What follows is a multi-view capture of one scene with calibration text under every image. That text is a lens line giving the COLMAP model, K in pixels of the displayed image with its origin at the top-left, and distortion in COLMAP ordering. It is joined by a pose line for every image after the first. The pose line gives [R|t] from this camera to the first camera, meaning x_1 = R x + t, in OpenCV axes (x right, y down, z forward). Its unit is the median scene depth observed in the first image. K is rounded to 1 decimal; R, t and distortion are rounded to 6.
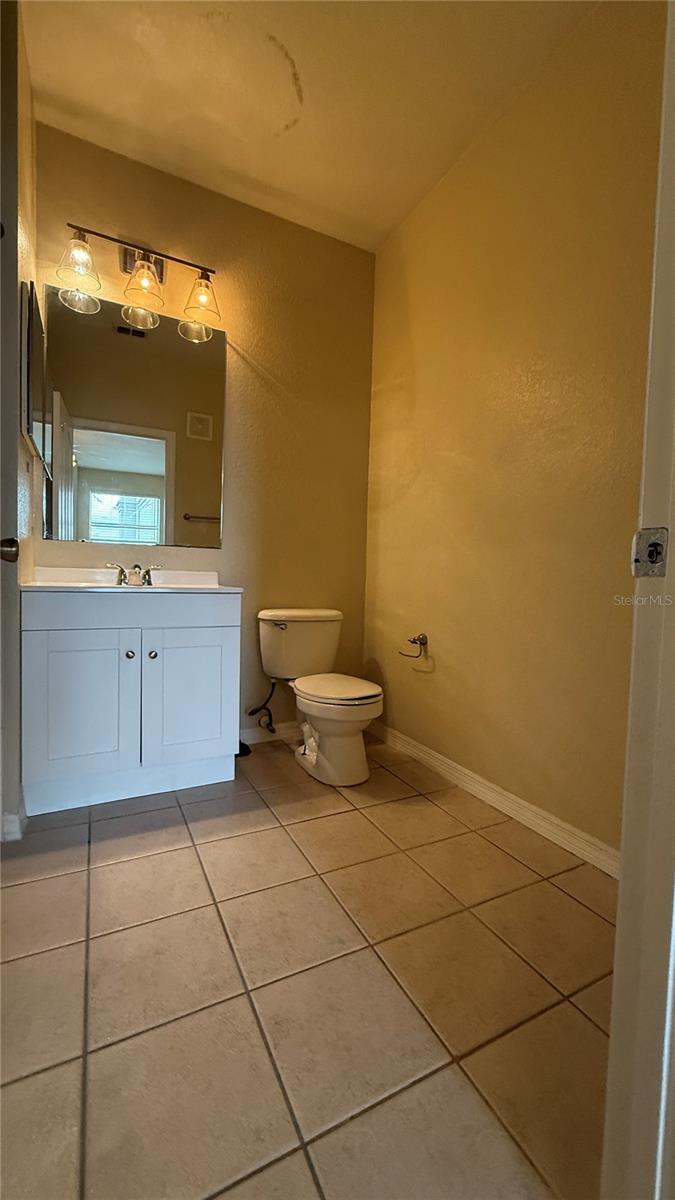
lens RADIAL K [[476.2, 0, 342.5], [0, 476.2, 593.6], [0, 0, 1]] dist [-0.006836, 0.000419]
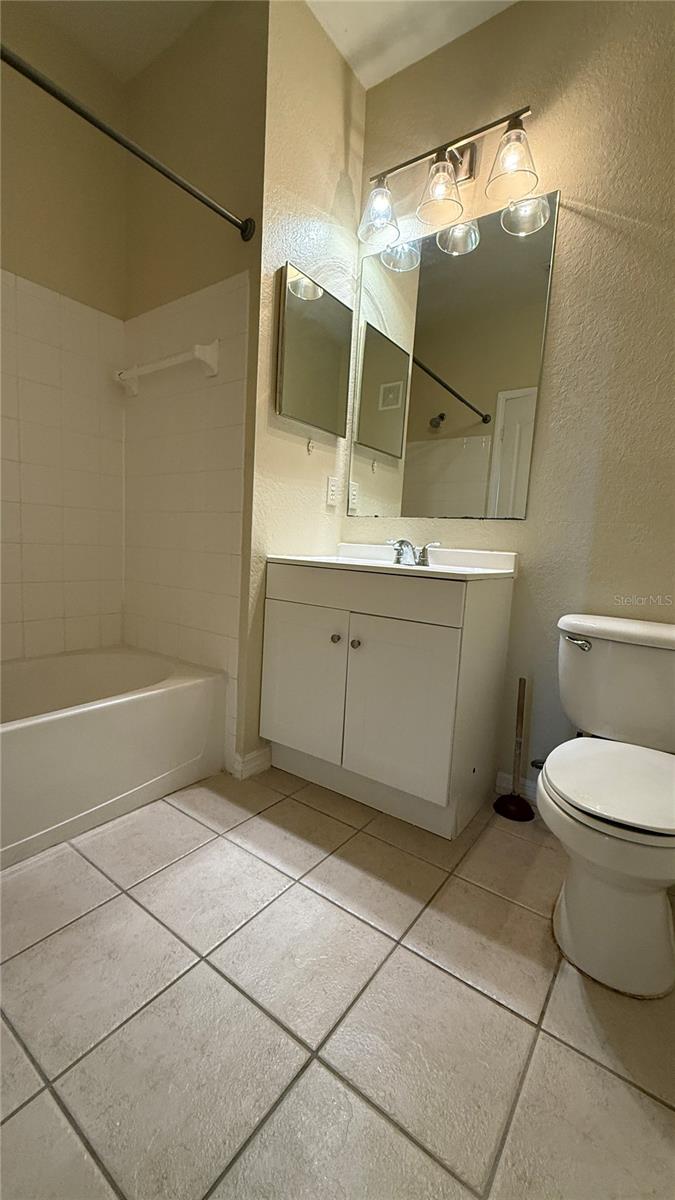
lens RADIAL K [[476.2, 0, 337.6], [0, 476.2, 596.0], [0, 0, 1]] dist [-0.006836, 0.000419]
pose [[0.448394, 0.102486, -0.887941, 0.315234], [-0.073571, 0.994266, 0.077606, -0.020776], [0.890803, 0.030528, 0.453363, 0.542104]]
